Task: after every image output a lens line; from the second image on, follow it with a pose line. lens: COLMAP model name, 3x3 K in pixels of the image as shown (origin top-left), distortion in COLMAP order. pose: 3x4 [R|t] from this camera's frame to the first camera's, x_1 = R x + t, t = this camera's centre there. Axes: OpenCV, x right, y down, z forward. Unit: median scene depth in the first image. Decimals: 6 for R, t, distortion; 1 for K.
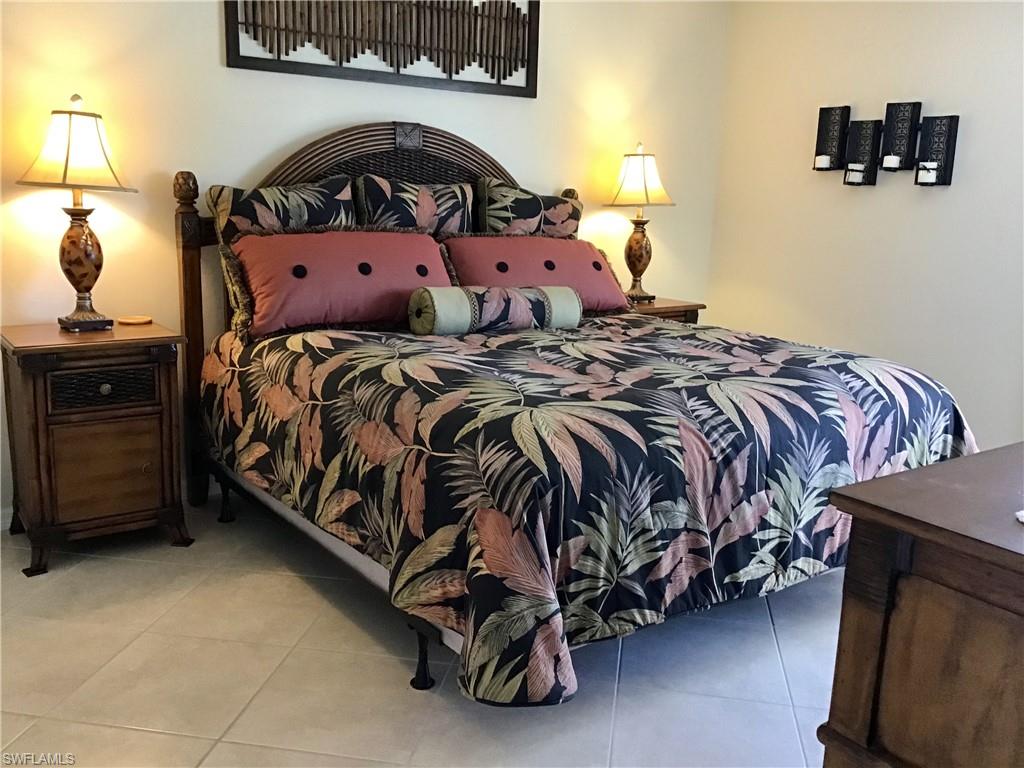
lens RADIAL K [[917.9, 0, 514.2], [0, 917.9, 385.4], [0, 0, 1]] dist [0.092944, -0.155025]
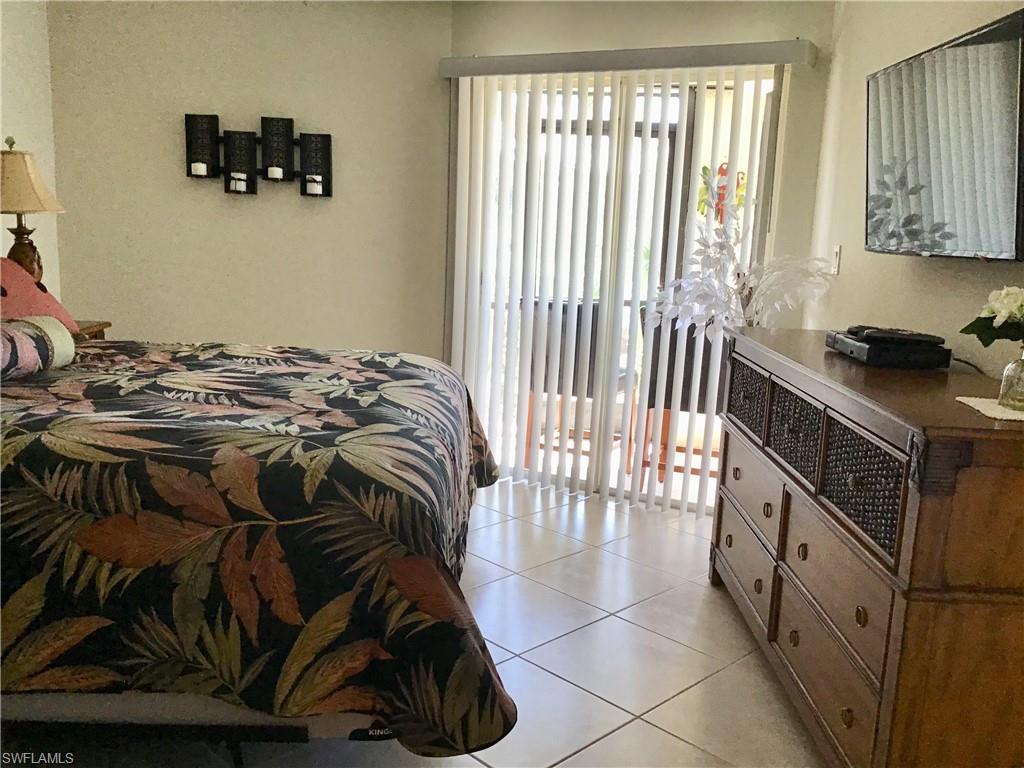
lens RADIAL K [[917.9, 0, 516.1], [0, 917.9, 385.8], [0, 0, 1]] dist [0.092944, -0.155025]
pose [[0.576565, -0.152879, 0.802621, -0.336129], [0.150094, 0.985439, 0.079880, -0.045454], [-0.803147, 0.074412, 0.591116, 0.176665]]
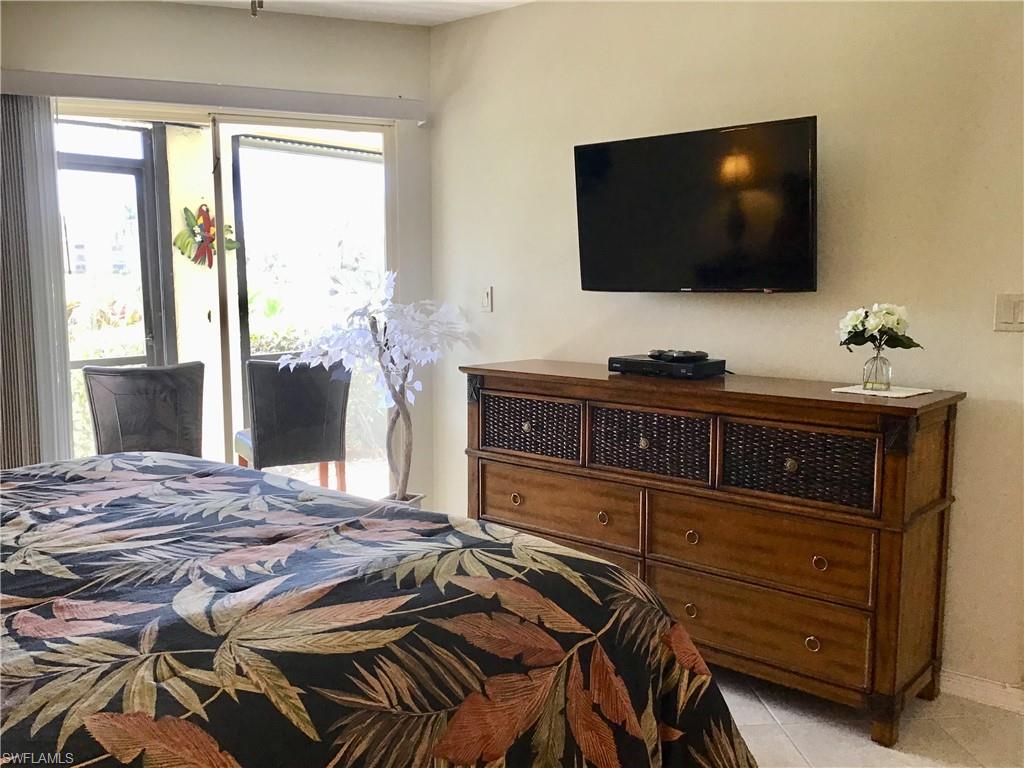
lens RADIAL K [[917.9, 0, 510.1], [0, 917.9, 383.8], [0, 0, 1]] dist [0.092944, -0.155025]
pose [[-0.248081, -0.149205, 0.957180, -0.403720], [0.196462, 0.959787, 0.200530, -0.151060], [-0.948609, 0.237797, -0.208791, 0.637021]]
